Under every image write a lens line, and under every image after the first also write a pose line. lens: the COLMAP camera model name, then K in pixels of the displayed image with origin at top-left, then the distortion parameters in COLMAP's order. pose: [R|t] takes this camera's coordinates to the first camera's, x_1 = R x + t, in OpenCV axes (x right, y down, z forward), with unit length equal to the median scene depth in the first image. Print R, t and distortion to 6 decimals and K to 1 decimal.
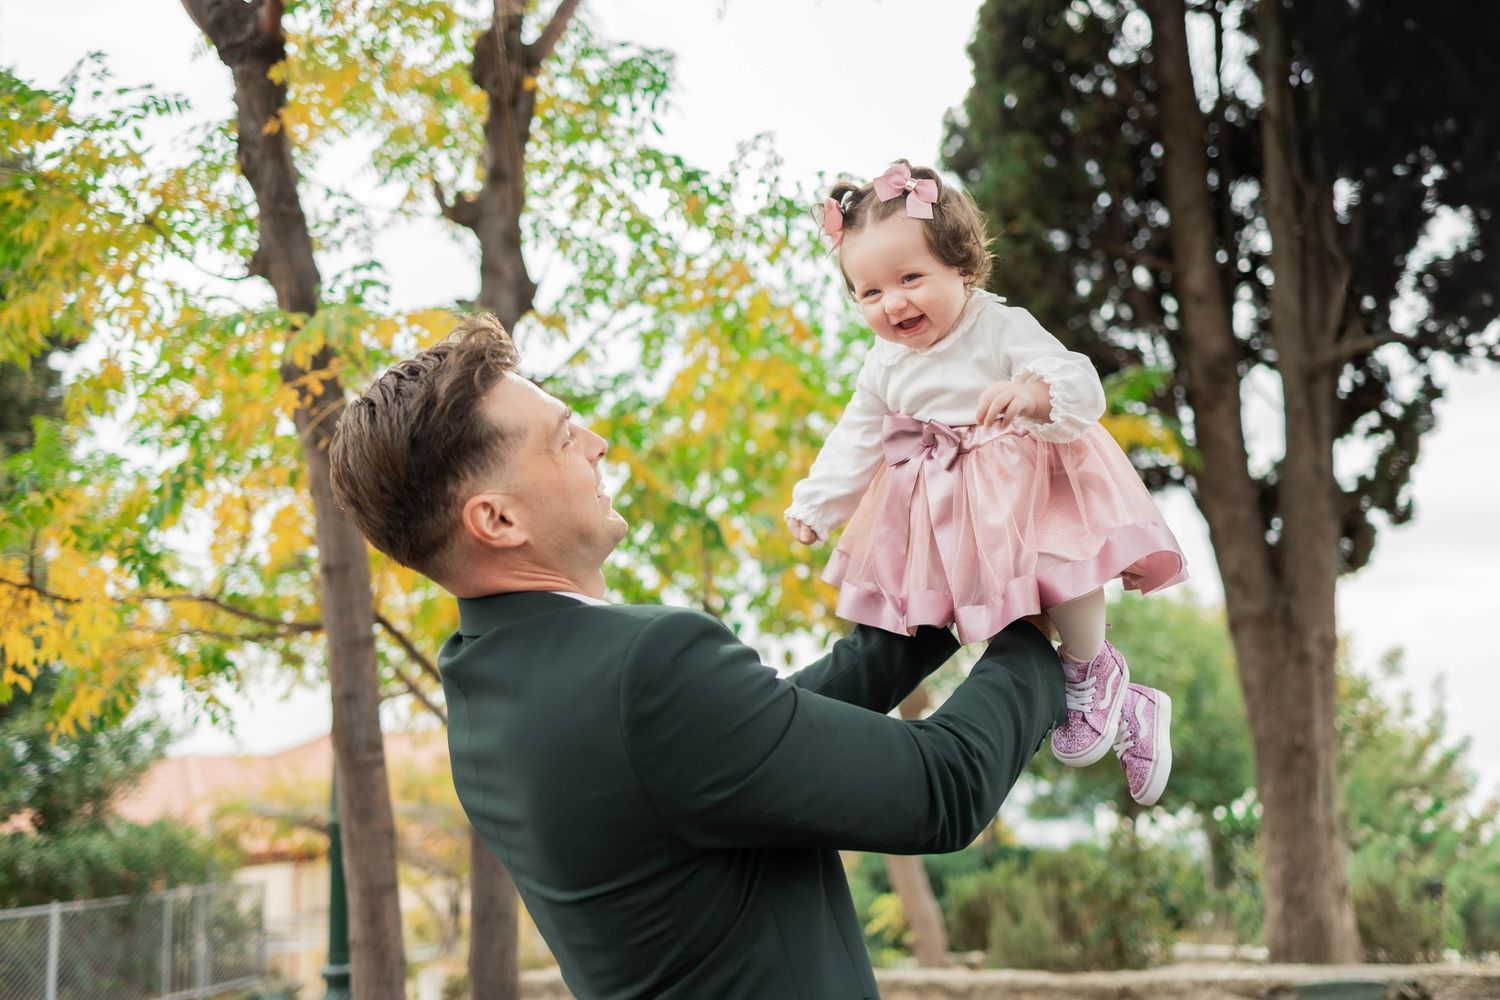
lens RADIAL K [[1437.3, 0, 758.4], [0, 1437.3, 496.7], [0, 0, 1]] dist [-0.010741, 0.009429]
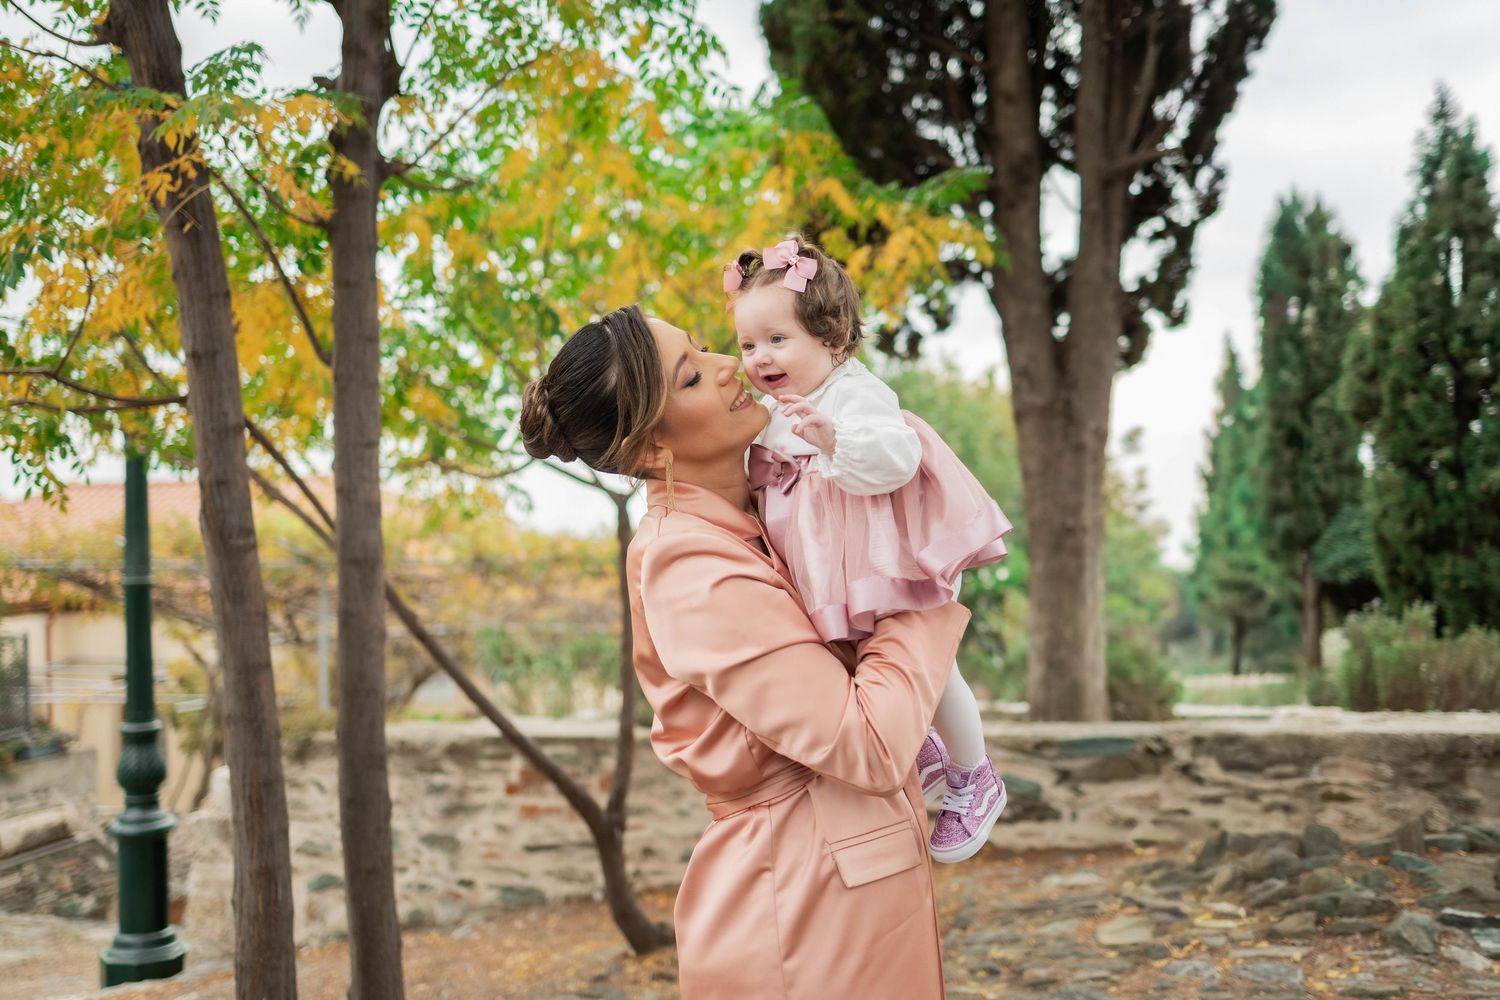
lens RADIAL K [[1435.8, 0, 736.8], [0, 1435.8, 486.6], [0, 0, 1]] dist [-0.002914, -0.024465]
pose [[0.988129, 0.020363, 0.152274, -0.037973], [-0.044490, 0.986633, 0.156766, -0.015694], [-0.147046, -0.161679, 0.975826, -0.020103]]
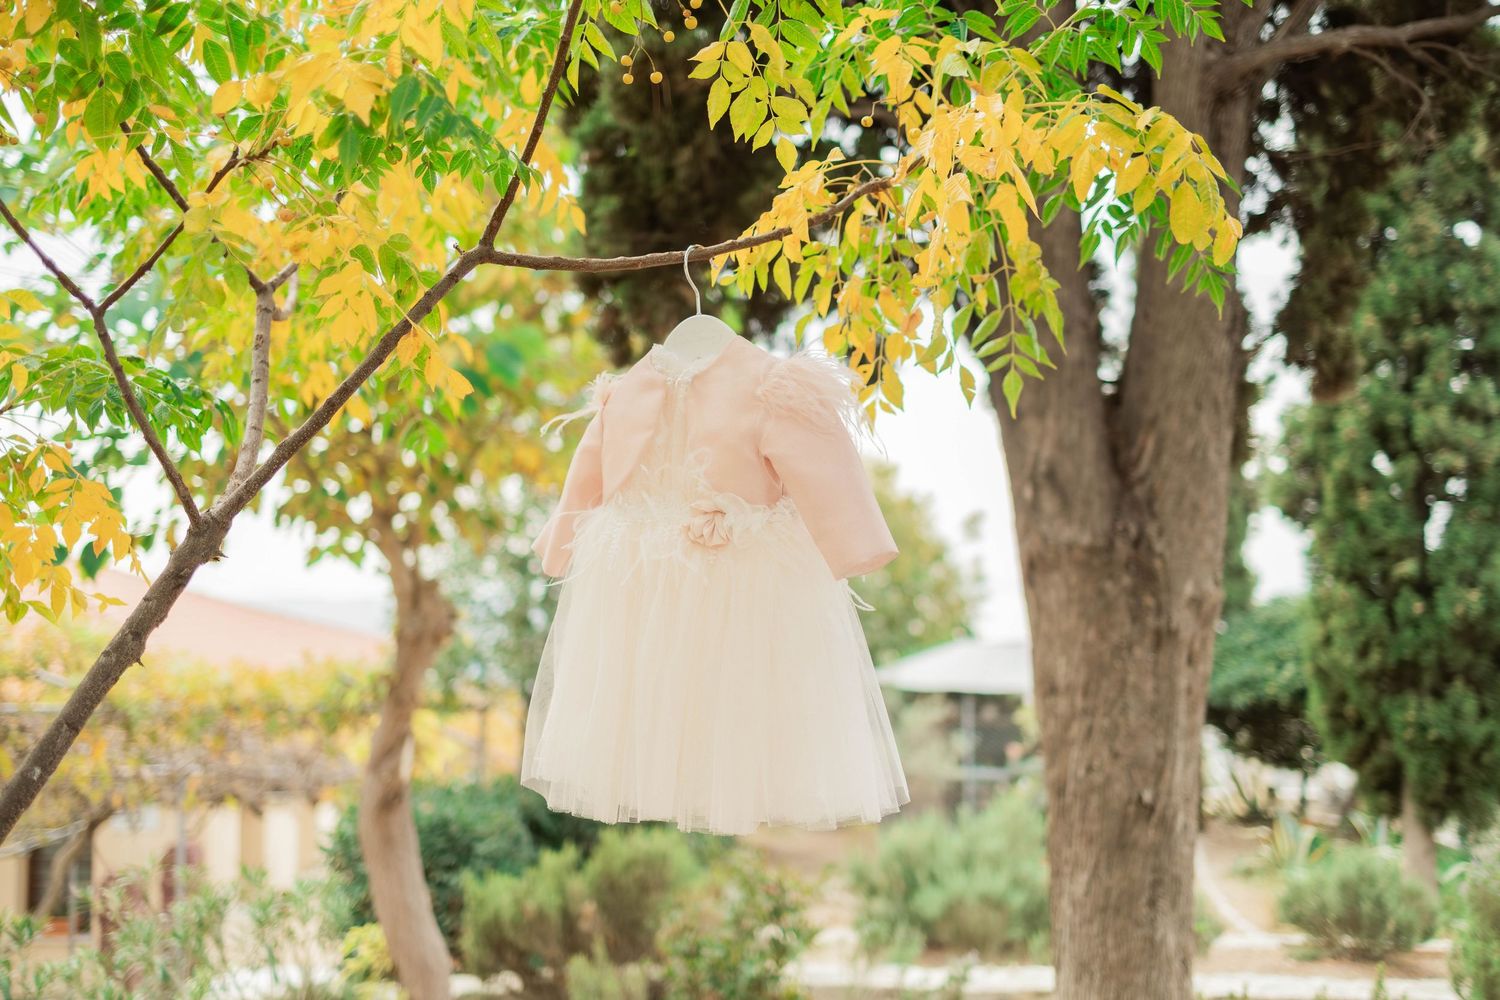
lens RADIAL K [[1404.9, 0, 750.0], [0, 1404.9, 500.0], [0, 0, 1]] dist [0.006891, 0.002525]
pose [[0.951132, 0.042219, 0.305884, 0.075246], [-0.080903, 0.990076, 0.114910, 0.015644], [-0.297997, -0.134041, 0.945109, 0.556532]]
